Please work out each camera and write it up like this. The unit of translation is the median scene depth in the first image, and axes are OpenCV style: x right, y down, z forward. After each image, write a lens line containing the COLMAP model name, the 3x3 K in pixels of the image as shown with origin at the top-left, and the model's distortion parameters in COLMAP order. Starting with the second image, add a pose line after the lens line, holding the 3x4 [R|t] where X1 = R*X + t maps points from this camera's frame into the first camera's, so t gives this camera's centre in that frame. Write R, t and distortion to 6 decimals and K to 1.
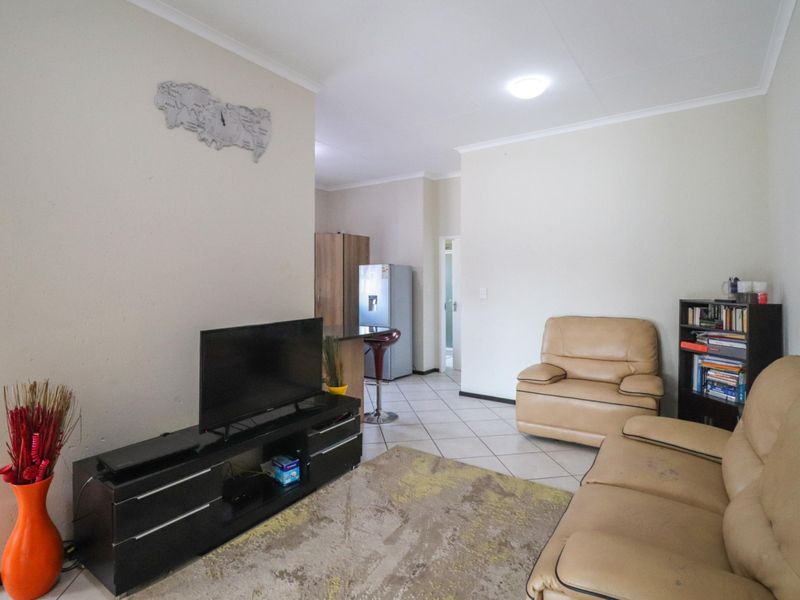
lens RADIAL K [[417.5, 0, 399.4], [0, 417.5, 288.7], [0, 0, 1]] dist [-0.000045, -0.013127]
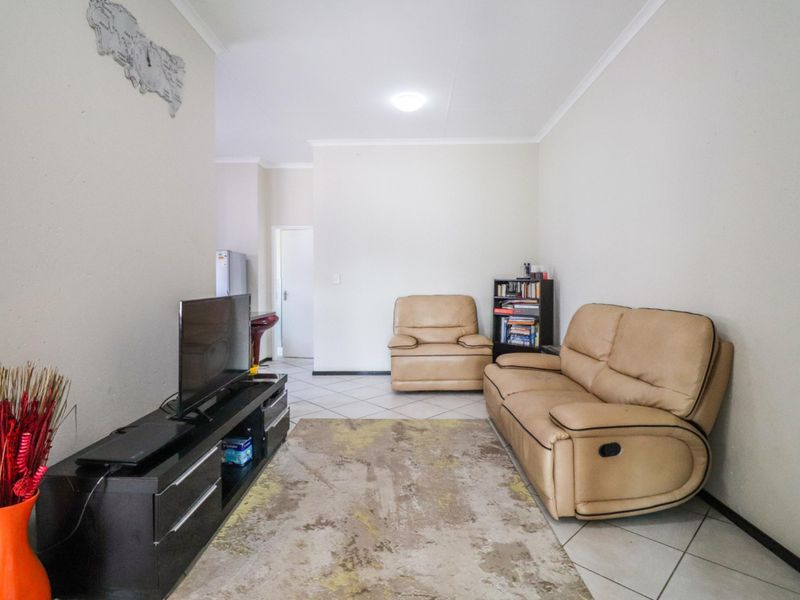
lens RADIAL K [[406.3, 0, 400.0], [0, 406.3, 300.0], [0, 0, 1]] dist [-0.000179, -0.014800]
pose [[0.835681, -0.028005, 0.548501, -0.410271], [0.012367, 0.999405, 0.032185, 0.056904], [-0.549076, -0.020113, 0.835530, 0.023324]]
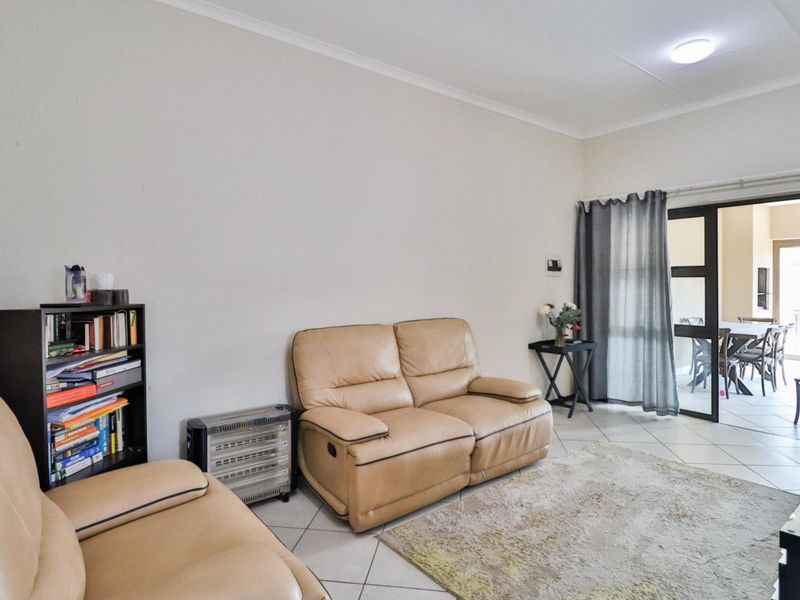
lens RADIAL K [[463.3, 0, 404.0], [0, 463.3, 288.0], [0, 0, 1]] dist [0.004209, -0.015514]
pose [[-0.954639, 0.004112, 0.297739, 0.145875], [0.011400, 0.999676, 0.022744, -0.007263], [-0.297549, 0.025107, -0.954376, 1.609898]]
